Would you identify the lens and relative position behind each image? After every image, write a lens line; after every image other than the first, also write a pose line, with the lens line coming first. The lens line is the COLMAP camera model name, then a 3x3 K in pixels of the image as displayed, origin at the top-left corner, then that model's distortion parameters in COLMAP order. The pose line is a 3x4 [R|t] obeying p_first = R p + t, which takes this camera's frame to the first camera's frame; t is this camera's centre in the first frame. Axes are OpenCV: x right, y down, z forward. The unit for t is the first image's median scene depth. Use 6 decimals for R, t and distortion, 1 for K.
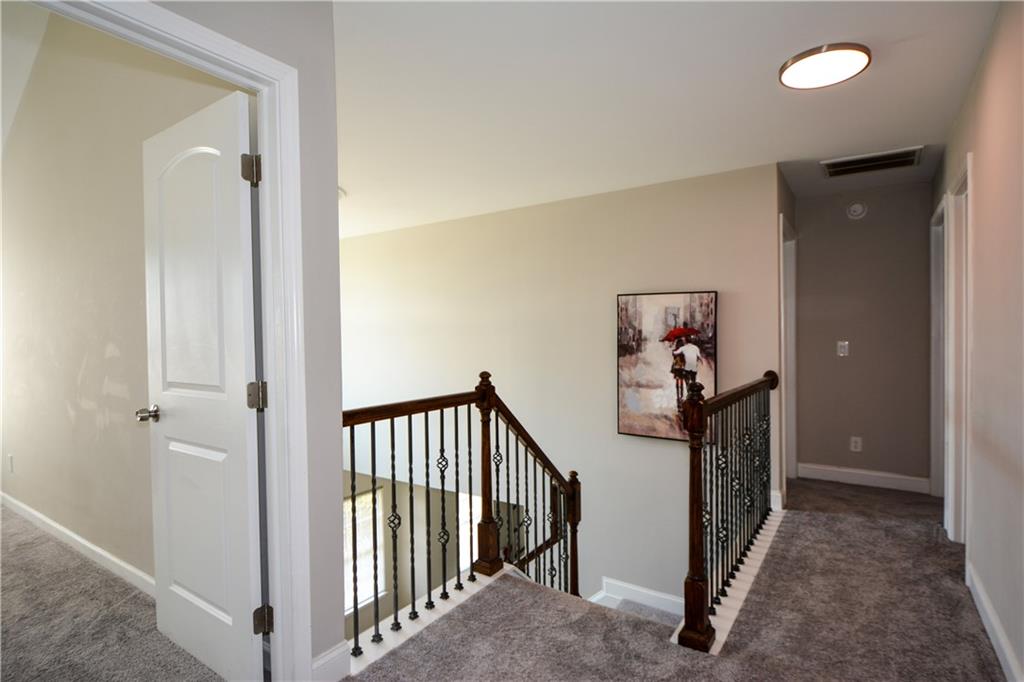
lens RADIAL K [[530.9, 0, 513.8], [0, 530.9, 339.5], [0, 0, 1]] dist [0.003501, -0.004978]
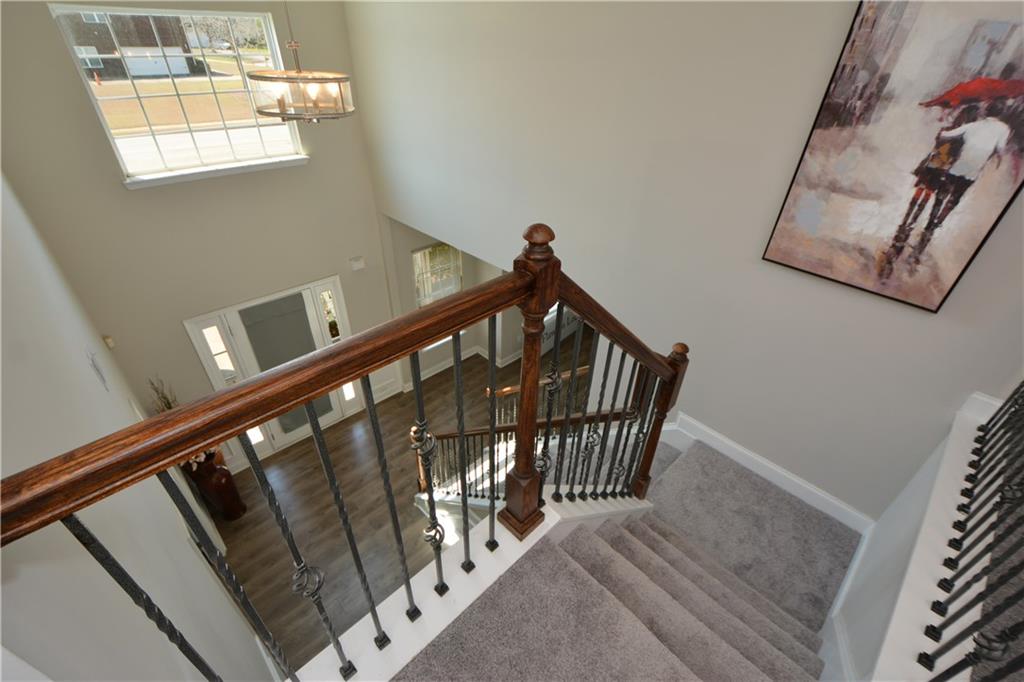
lens RADIAL K [[453.7, 0, 511.8], [0, 453.7, 349.1], [0, 0, 1]] dist [0.008717, -0.003368]
pose [[0.979159, 0.150877, -0.135955, -0.010145], [-0.046208, 0.817358, 0.574274, -0.037754], [0.197769, -0.556023, 0.807295, 0.447823]]
